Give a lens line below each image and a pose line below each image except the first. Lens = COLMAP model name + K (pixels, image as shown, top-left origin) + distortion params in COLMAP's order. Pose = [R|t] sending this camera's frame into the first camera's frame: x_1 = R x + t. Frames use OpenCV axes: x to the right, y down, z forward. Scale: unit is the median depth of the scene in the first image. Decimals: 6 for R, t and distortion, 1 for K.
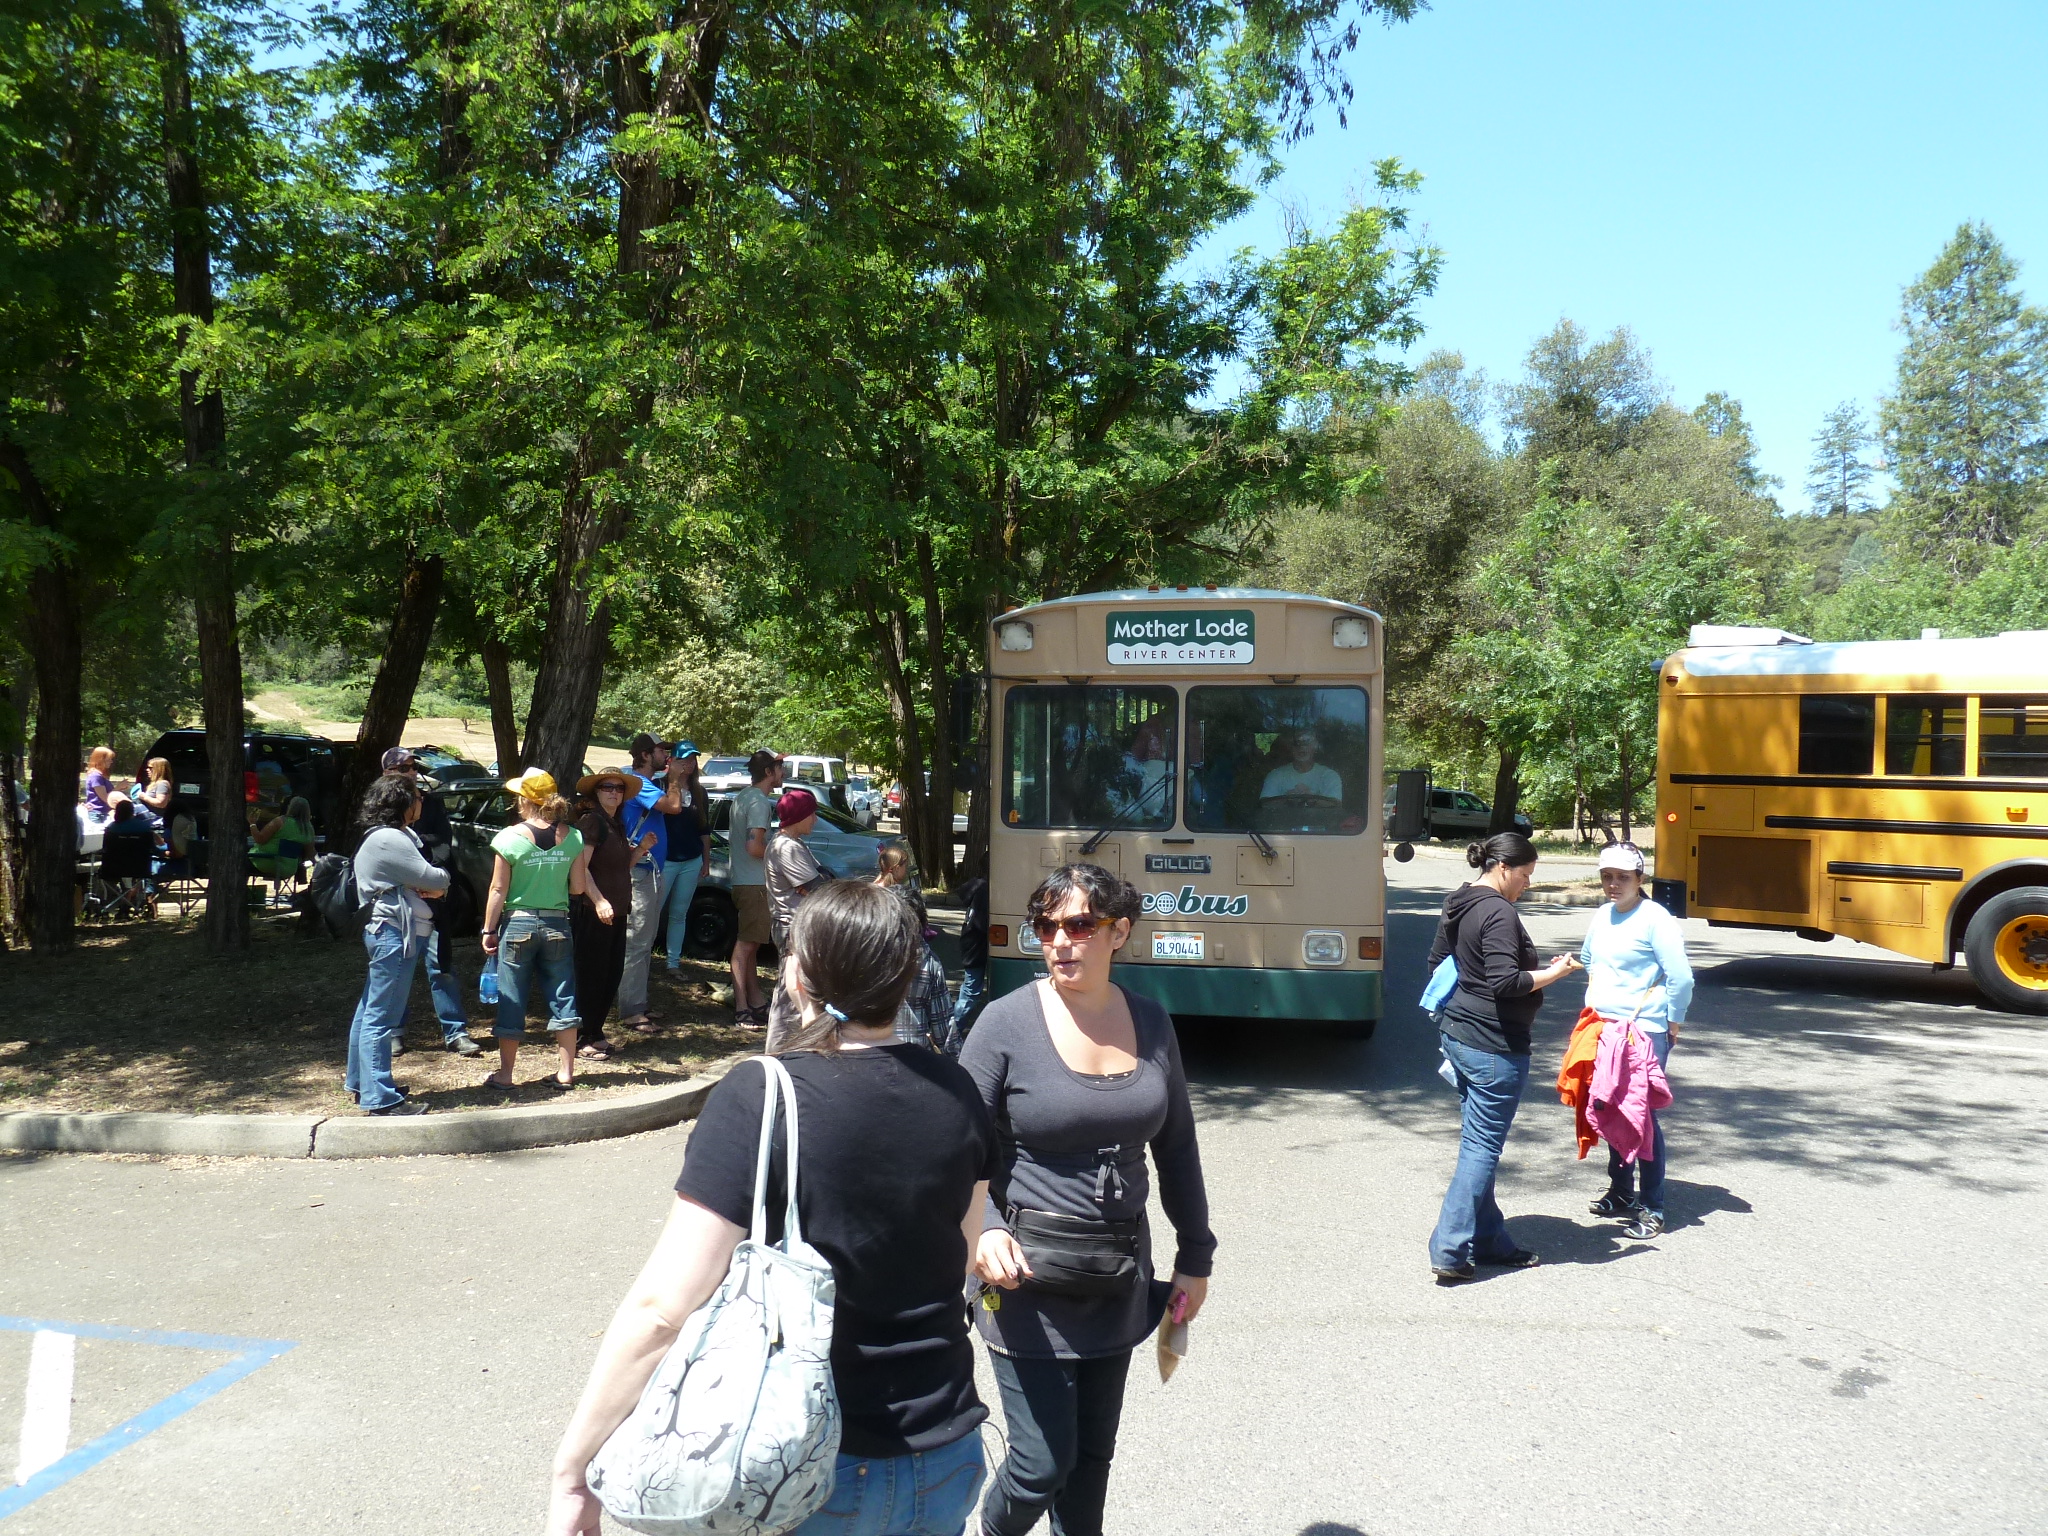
lens RADIAL K [[1488.0, 0, 1019.6], [0, 1488.0, 755.0], [0, 0, 1]] dist [-0.056245, -0.000414]
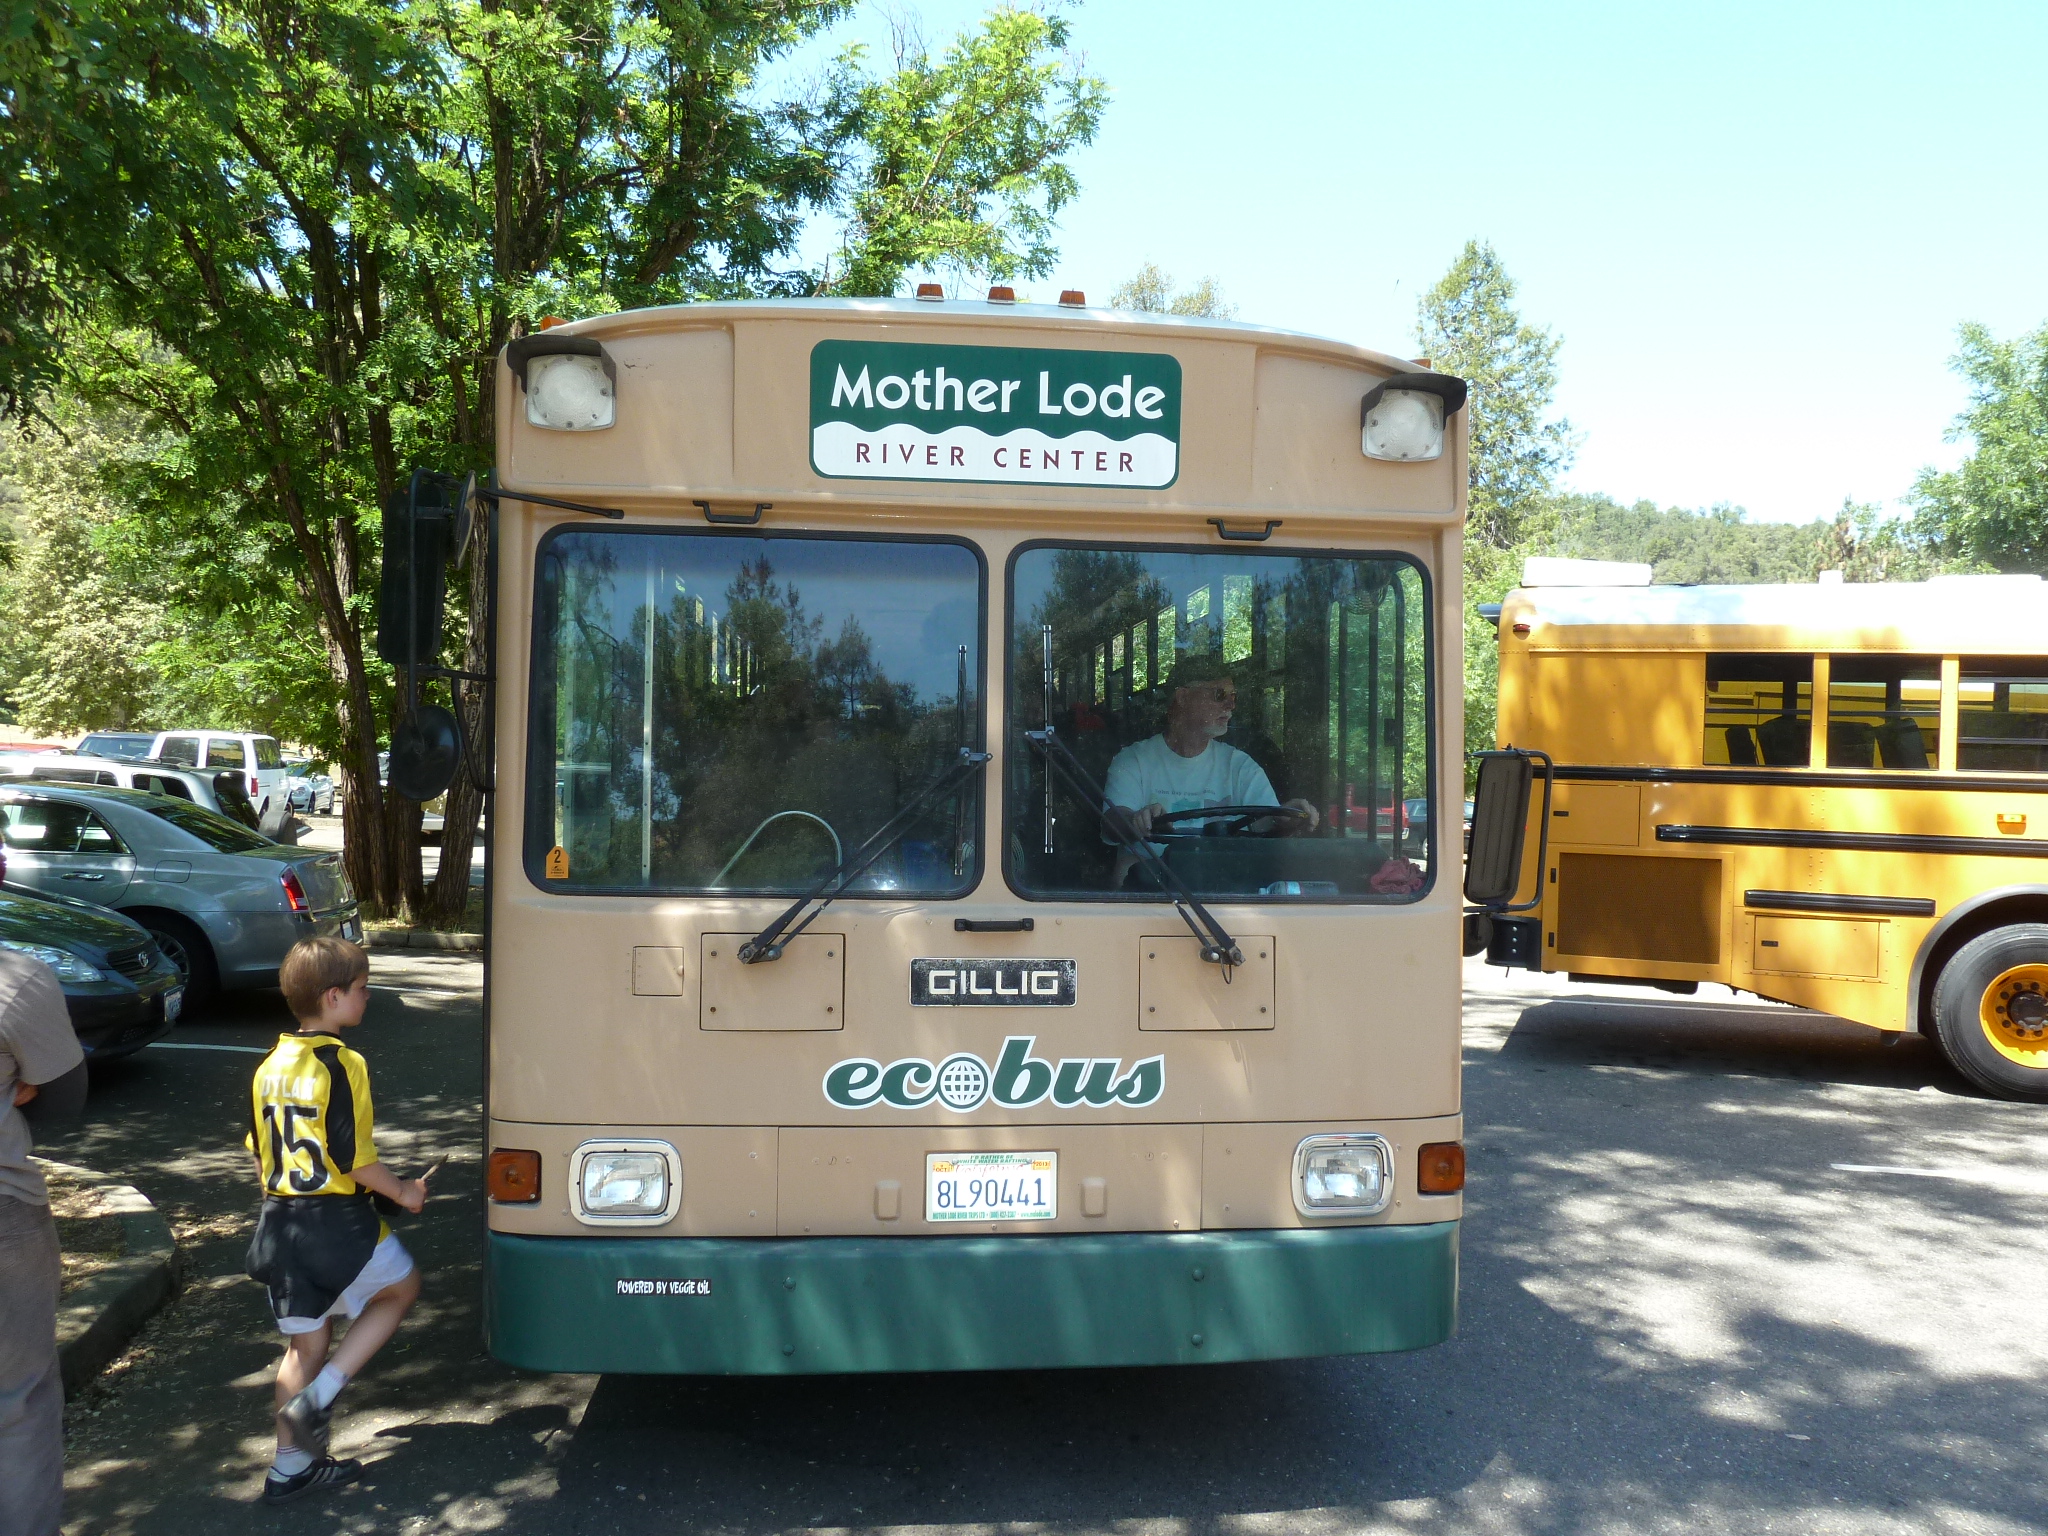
lens RADIAL K [[1488.0, 0, 1019.6], [0, 1488.0, 755.0], [0, 0, 1]] dist [-0.056245, -0.000414]
pose [[0.944009, 0.009212, 0.329790, -0.012882], [-0.012133, 0.999903, 0.006801, 0.007142], [-0.329695, -0.010422, 0.944030, 0.446099]]
